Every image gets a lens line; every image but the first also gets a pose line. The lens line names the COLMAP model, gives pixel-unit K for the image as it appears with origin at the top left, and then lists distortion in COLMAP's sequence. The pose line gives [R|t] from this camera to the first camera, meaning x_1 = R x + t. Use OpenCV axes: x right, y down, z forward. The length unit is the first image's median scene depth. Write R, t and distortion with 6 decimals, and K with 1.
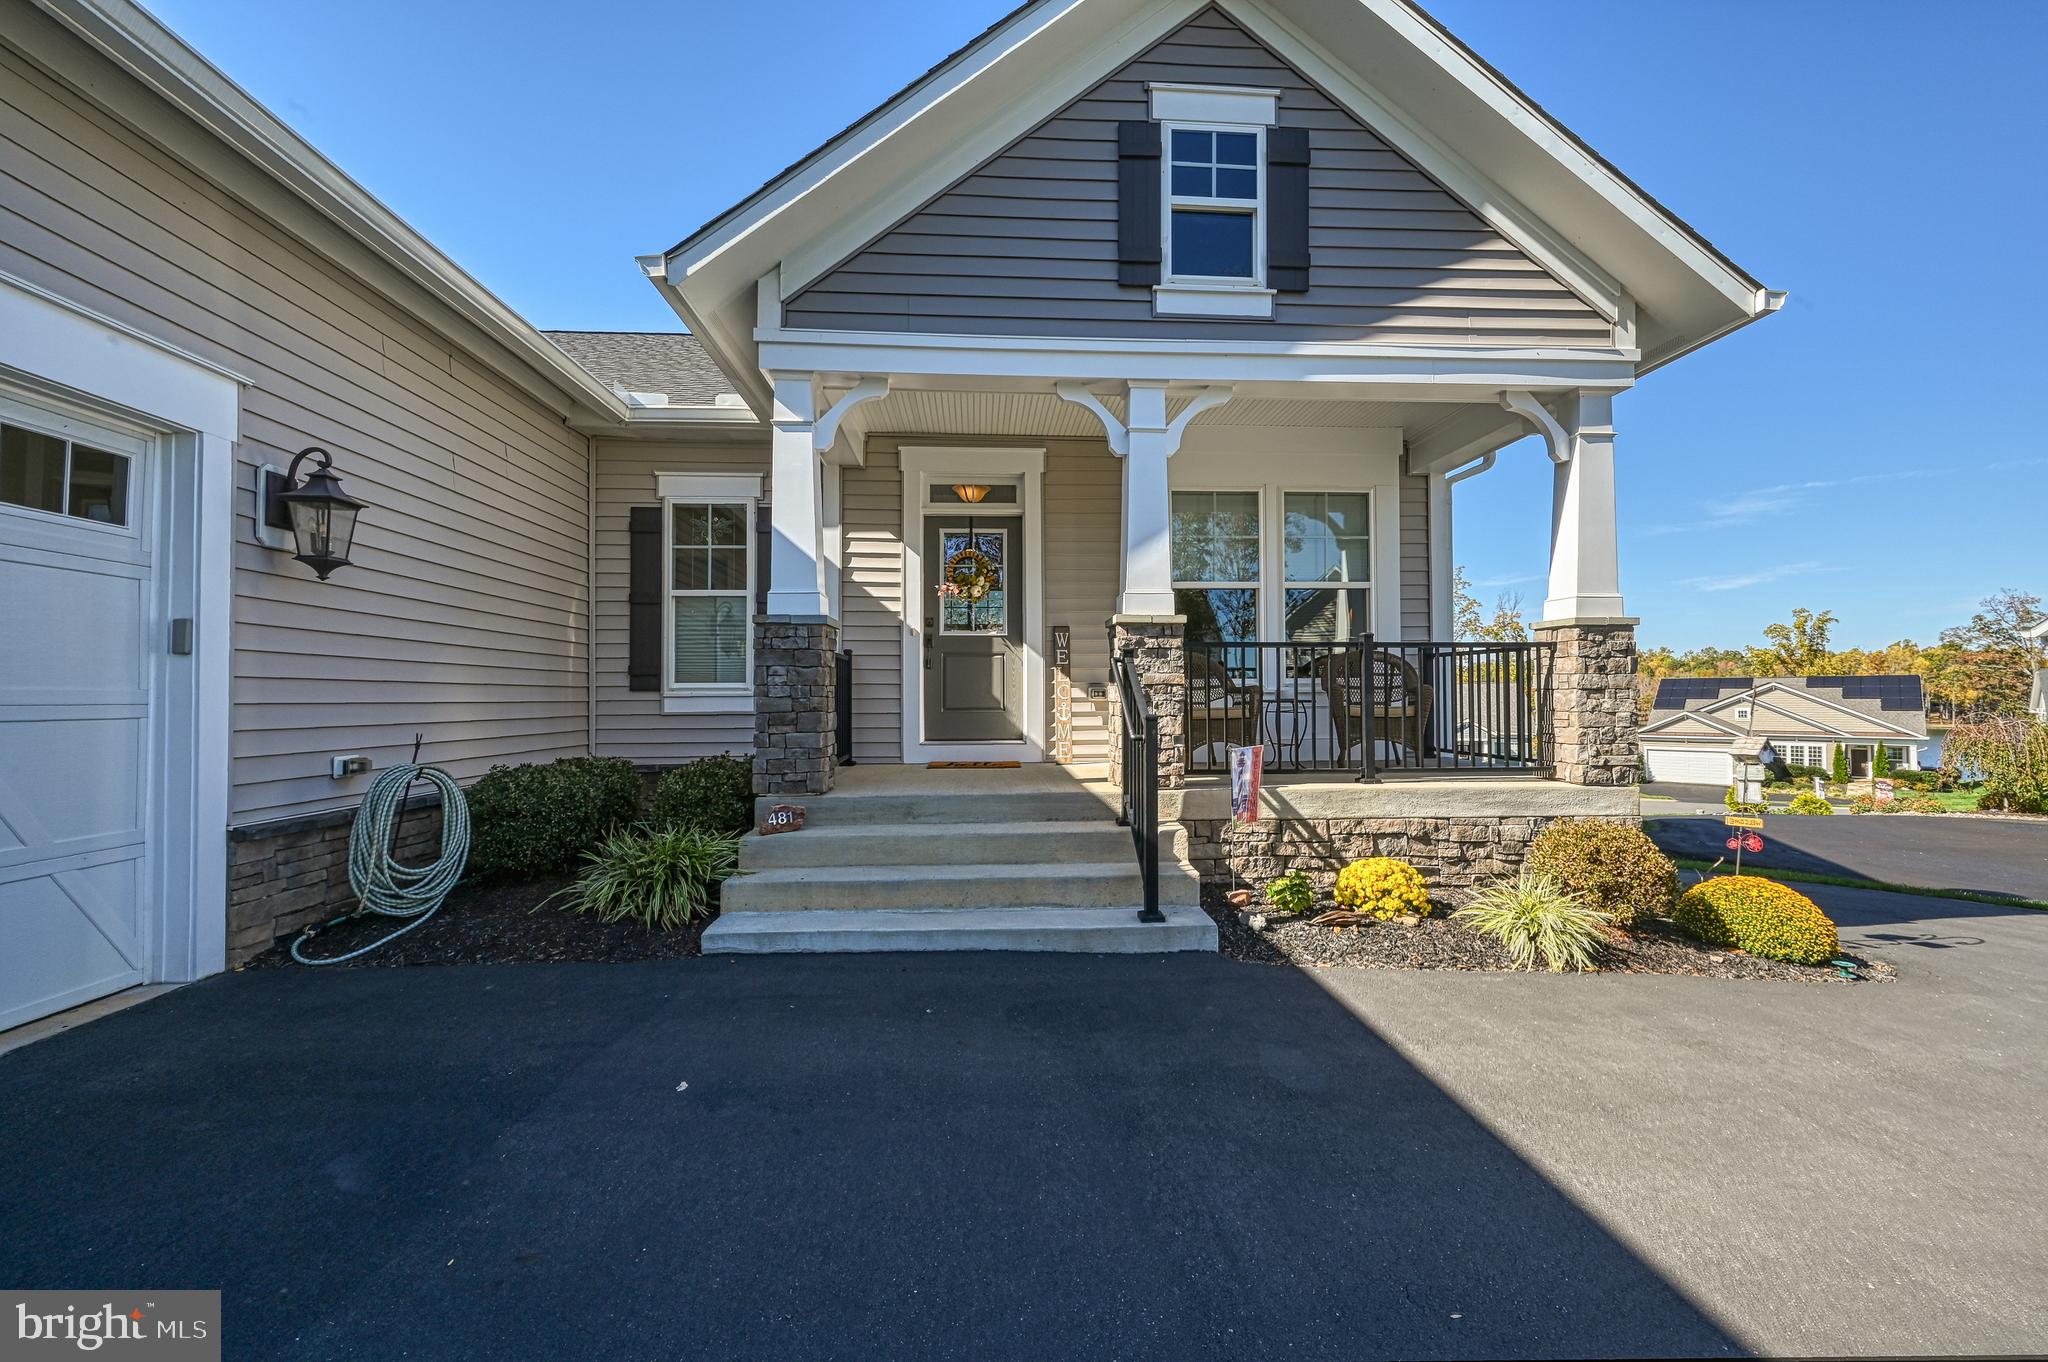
lens RADIAL K [[808.1, 0, 1024.0], [0, 808.1, 681.0], [0, 0, 1]] dist [-0.001736, -0.000095]
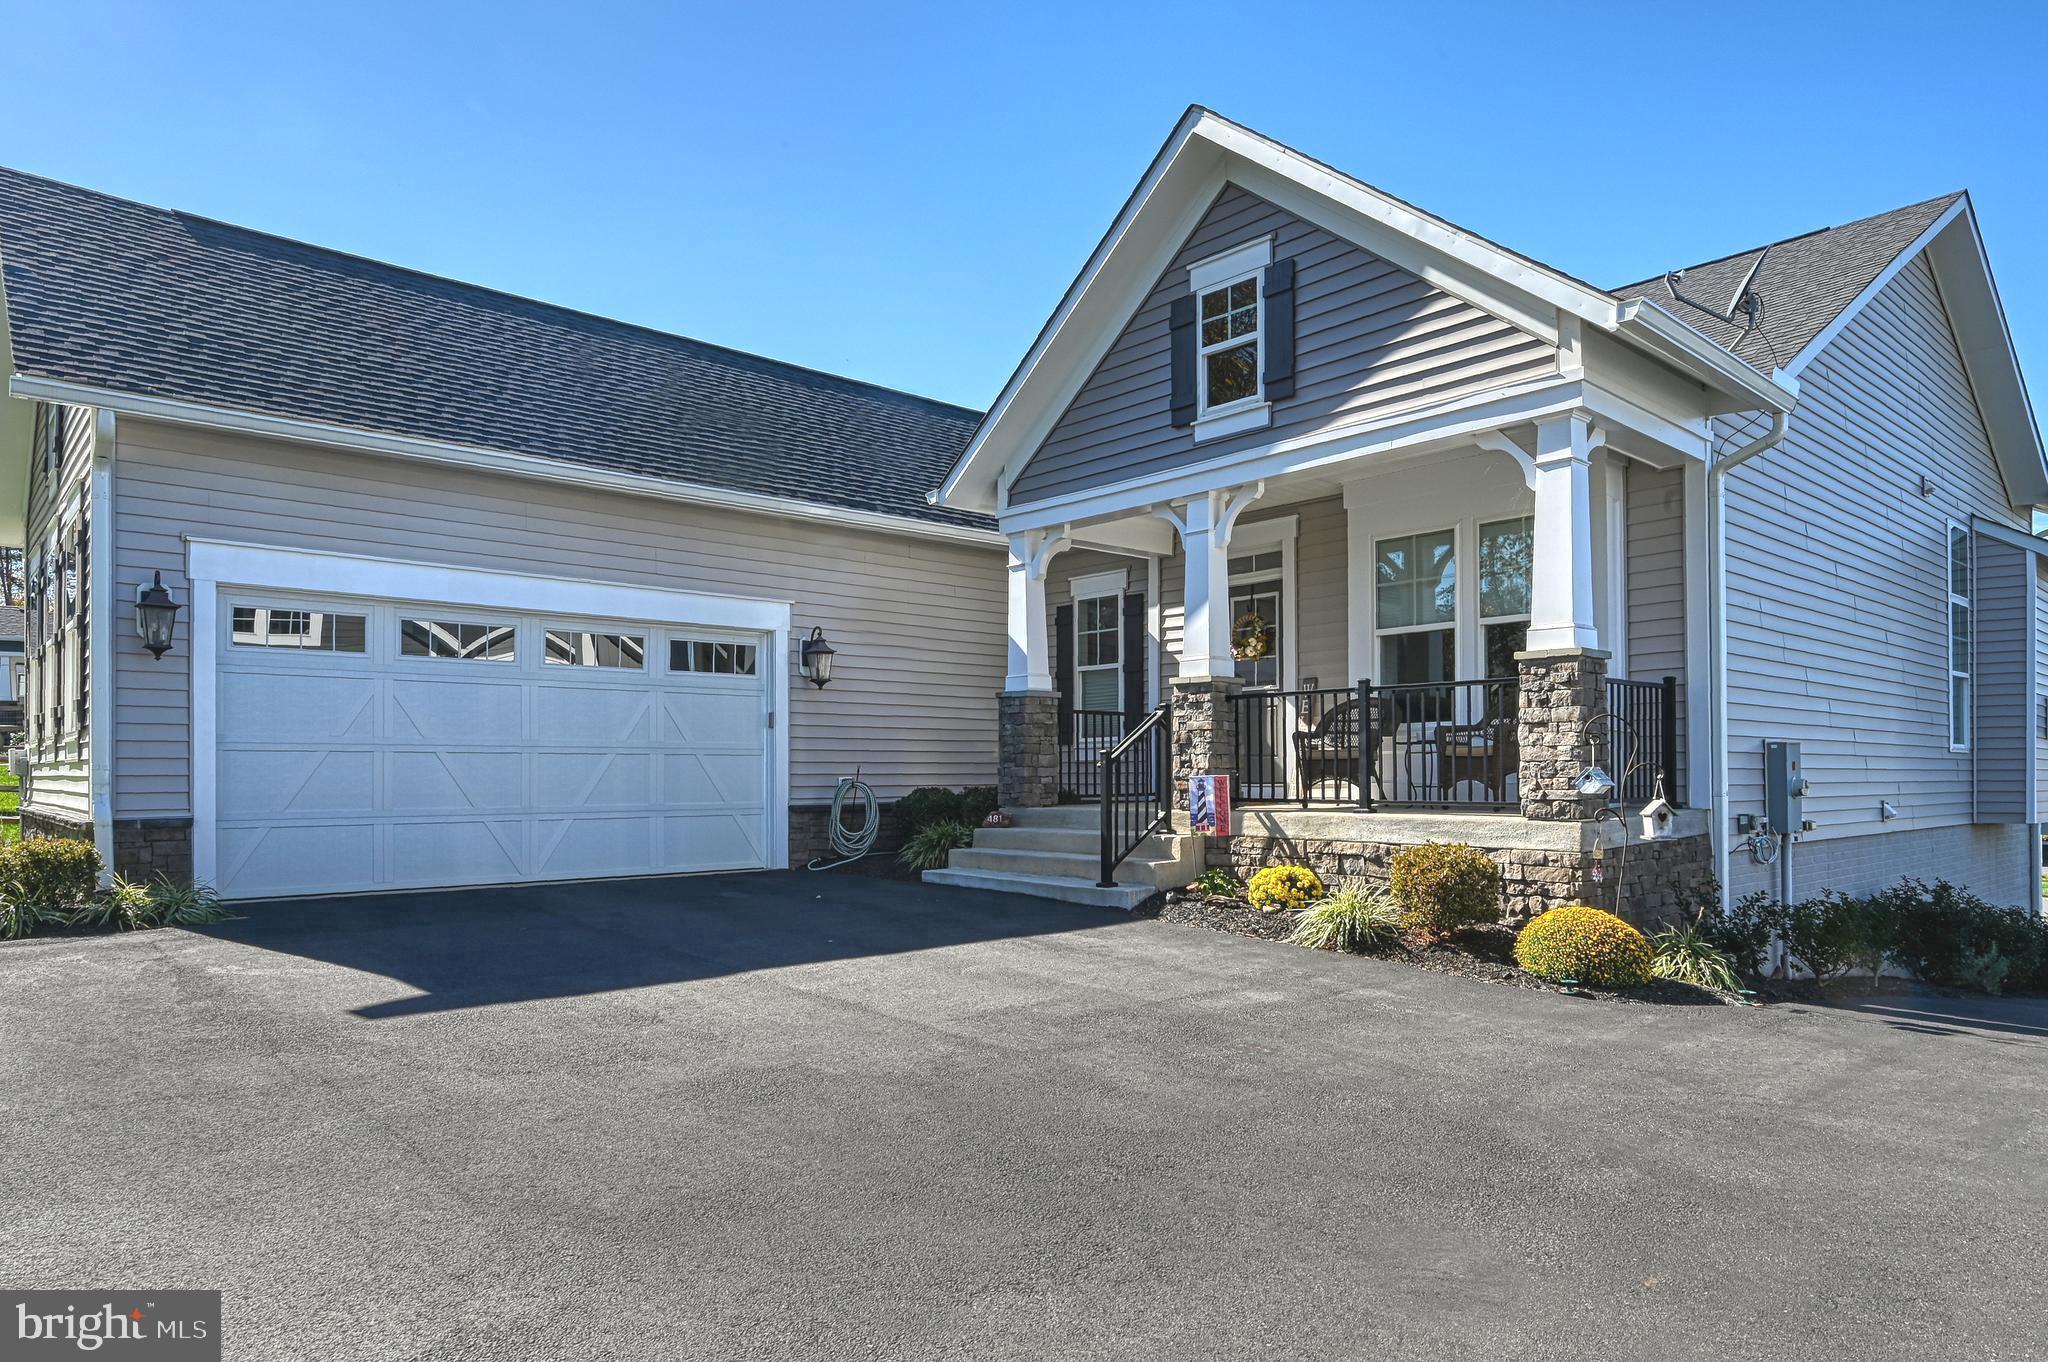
lens RADIAL K [[1231.9, 0, 1023.5], [0, 1231.9, 745.2], [0, 0, 1]] dist [0.001520, 0.000310]
pose [[0.622004, -0.016169, -0.782847, 1.526733], [0.016594, 0.999834, -0.007466, 0.038909], [0.782838, -0.008346, 0.622169, -0.445176]]
